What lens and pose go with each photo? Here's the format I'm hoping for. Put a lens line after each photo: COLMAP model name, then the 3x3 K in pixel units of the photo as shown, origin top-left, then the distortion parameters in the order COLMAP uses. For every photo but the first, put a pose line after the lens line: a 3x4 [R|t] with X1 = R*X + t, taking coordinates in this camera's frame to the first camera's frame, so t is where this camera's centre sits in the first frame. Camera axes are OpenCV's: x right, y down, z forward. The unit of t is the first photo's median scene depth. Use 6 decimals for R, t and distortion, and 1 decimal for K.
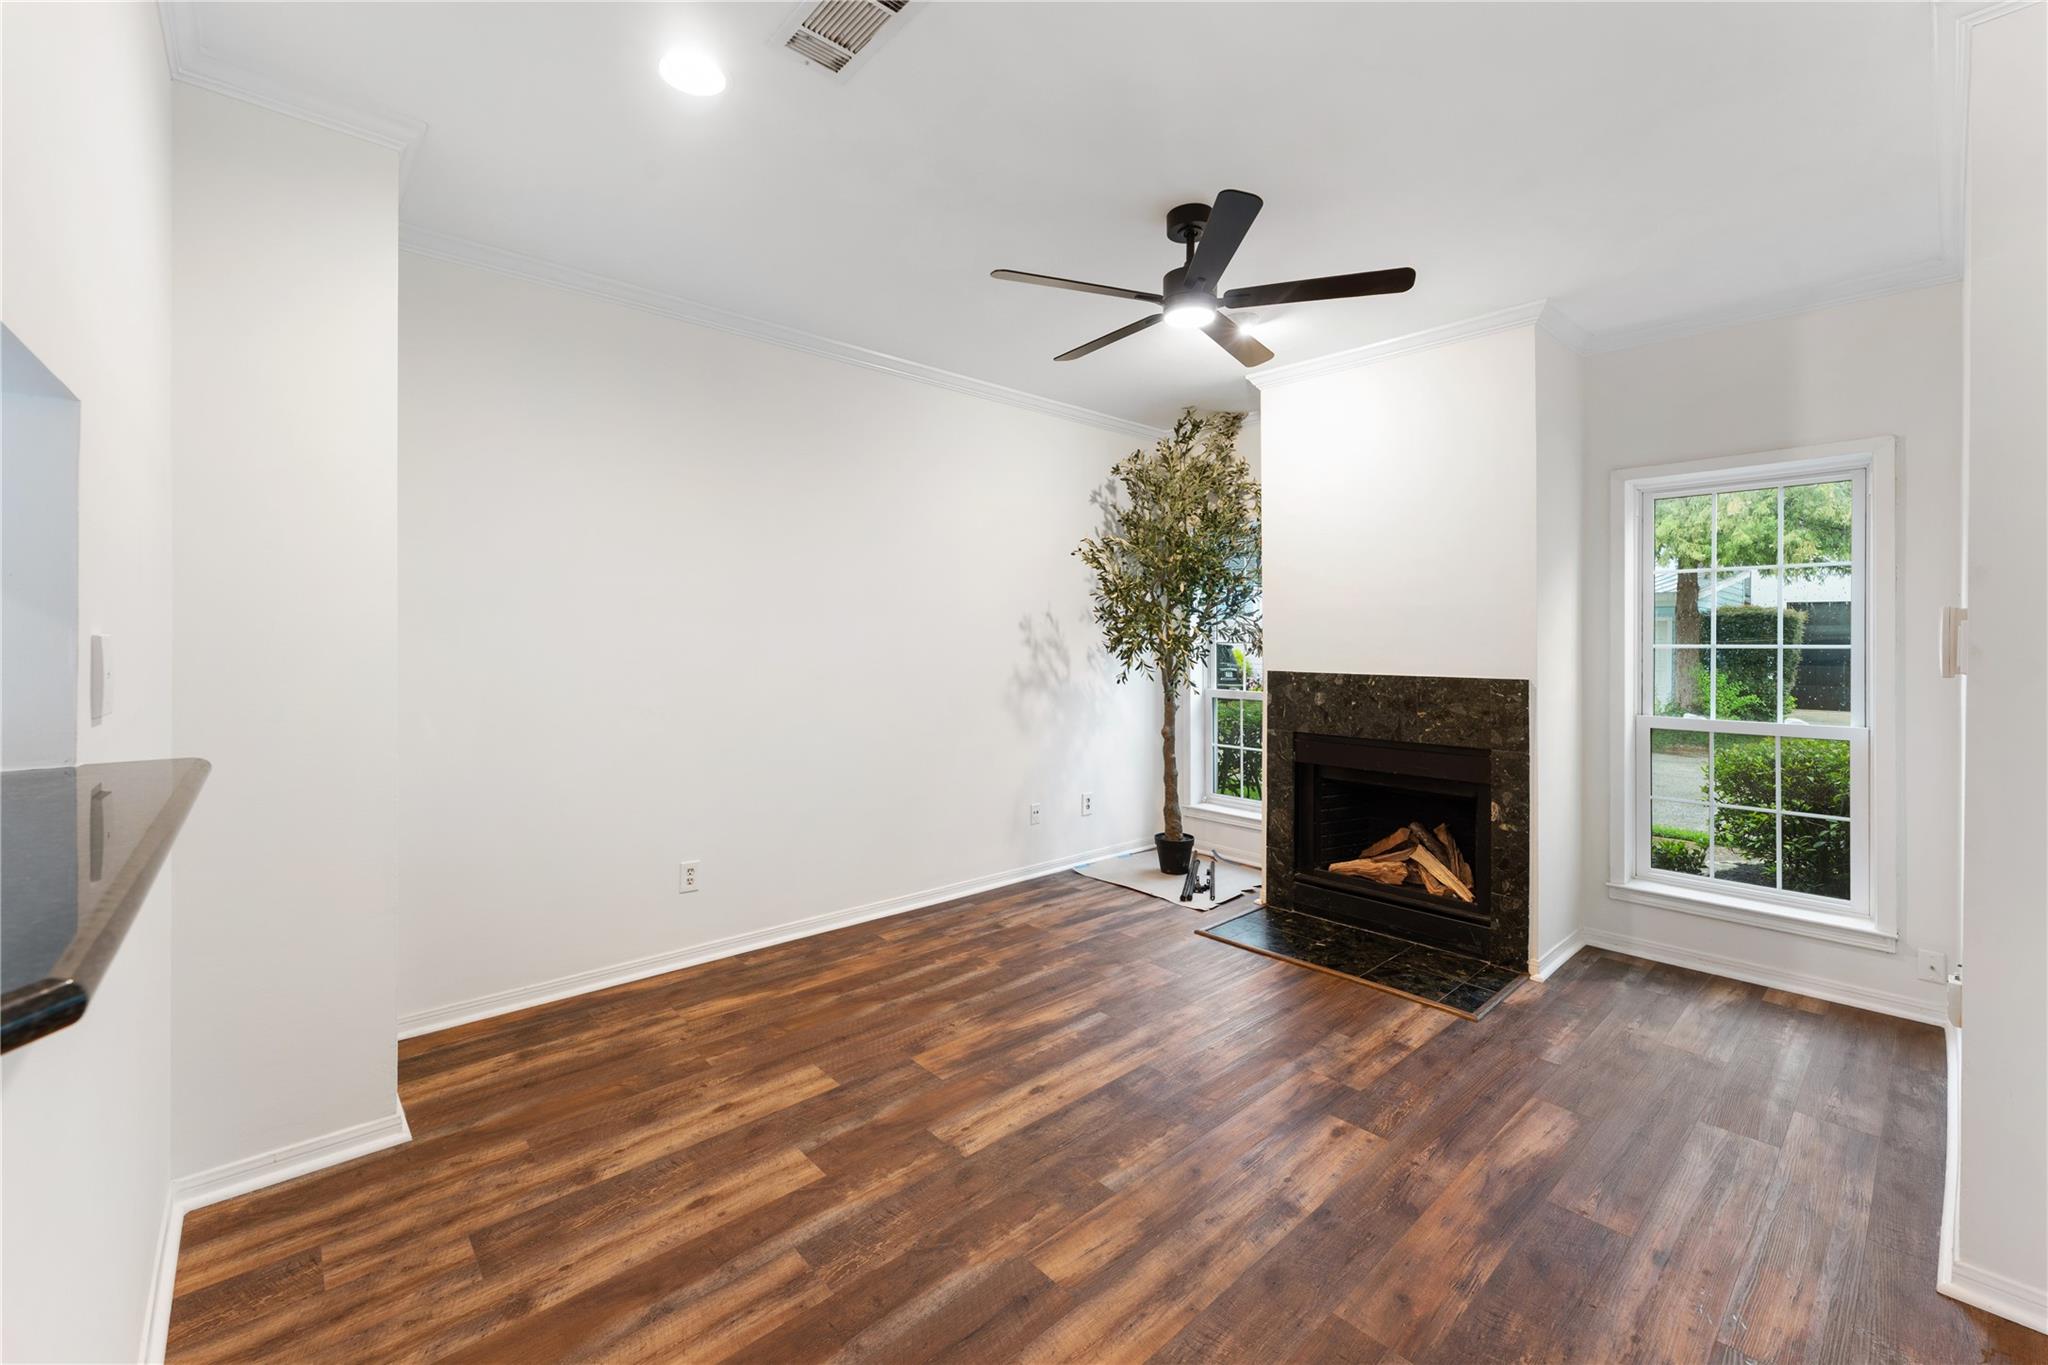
lens RADIAL K [[834.4, 0, 1015.3], [0, 834.4, 645.2], [0, 0, 1]] dist [0.000253, -0.000074]
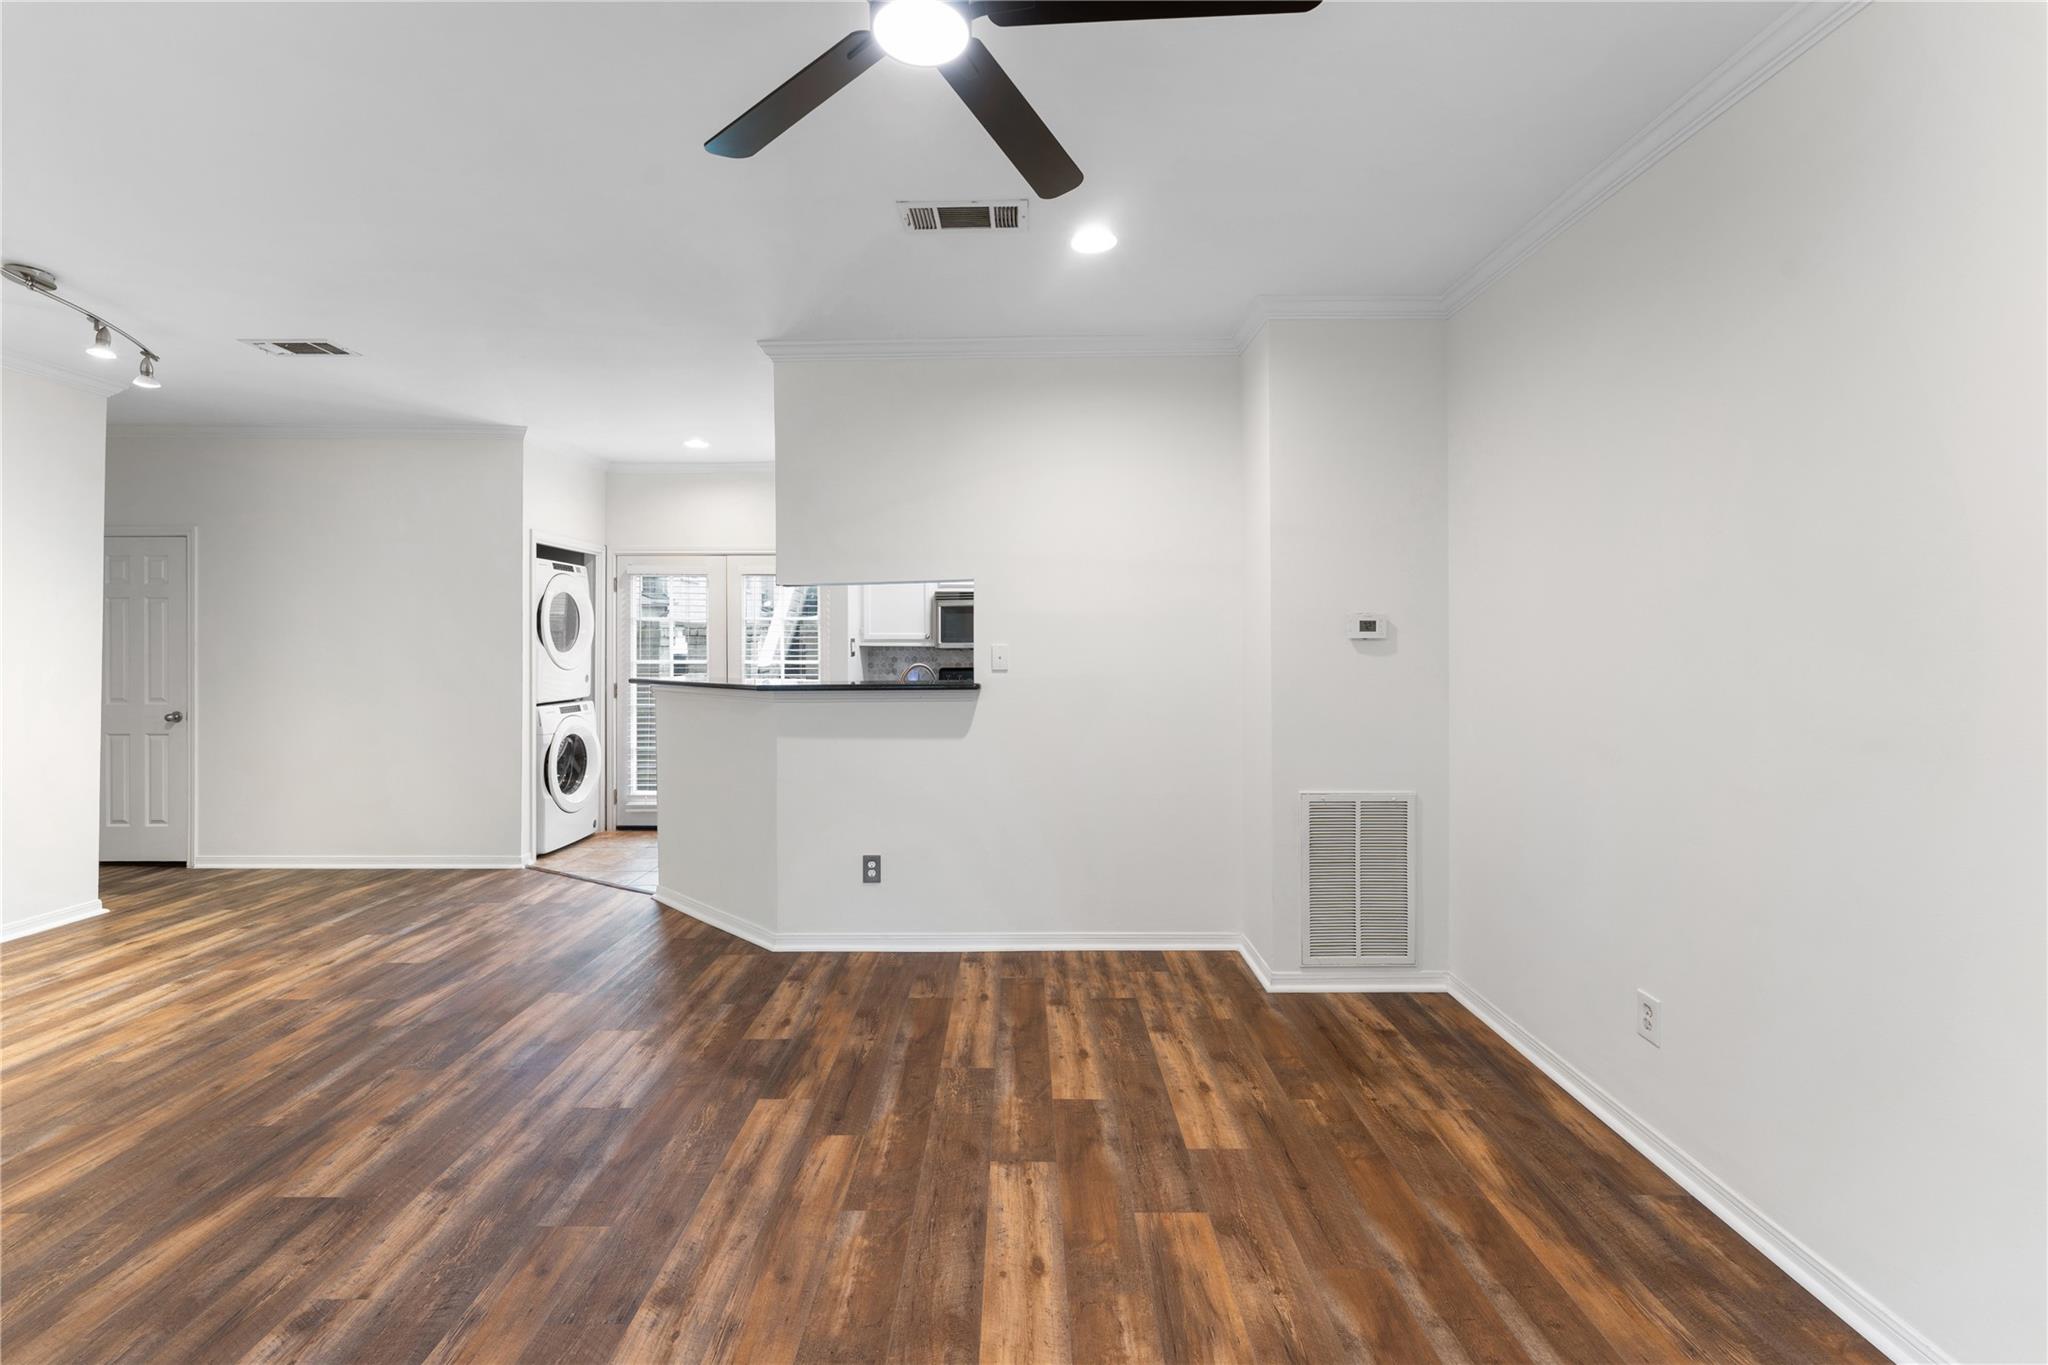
lens RADIAL K [[834.4, 0, 1014.7], [0, 834.4, 642.2], [0, 0, 1]] dist [0.000253, -0.000074]
pose [[-0.668905, -0.005090, -0.743331, 0.532936], [-0.011353, 0.999930, 0.003369, -0.013275], [0.743261, 0.010692, -0.668916, 1.338137]]
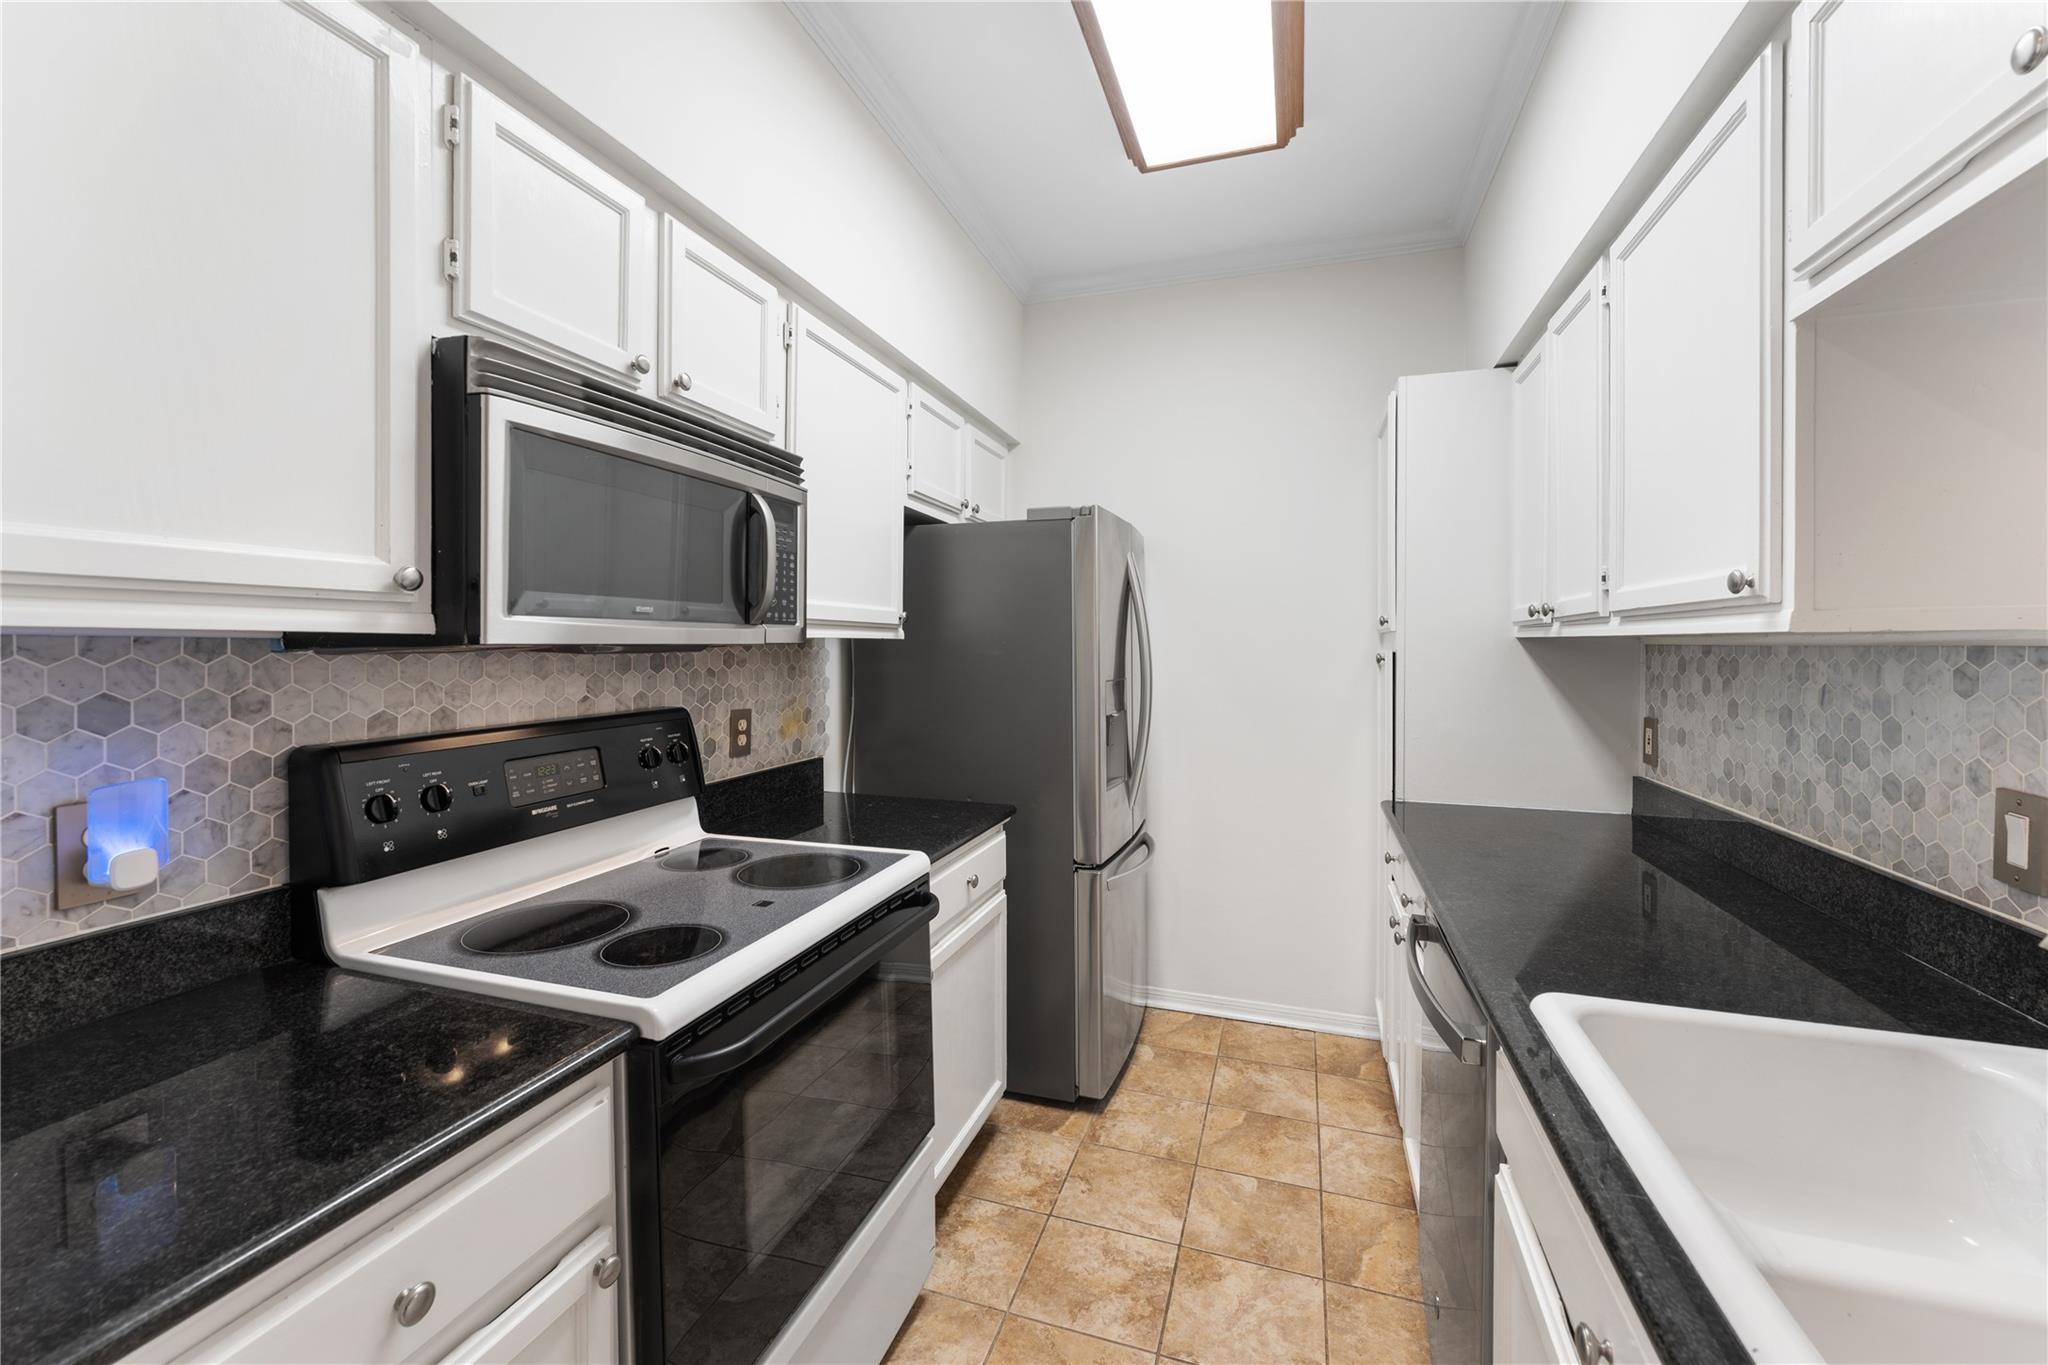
lens RADIAL K [[834.4, 0, 1016.6], [0, 834.4, 649.8], [0, 0, 1]] dist [0.000253, -0.000074]
pose [[0.494402, 0.008658, -0.869190, -0.435039], [-0.016485, 0.999864, 0.000582, 0.009582], [0.869077, 0.014041, 0.494478, -0.192829]]
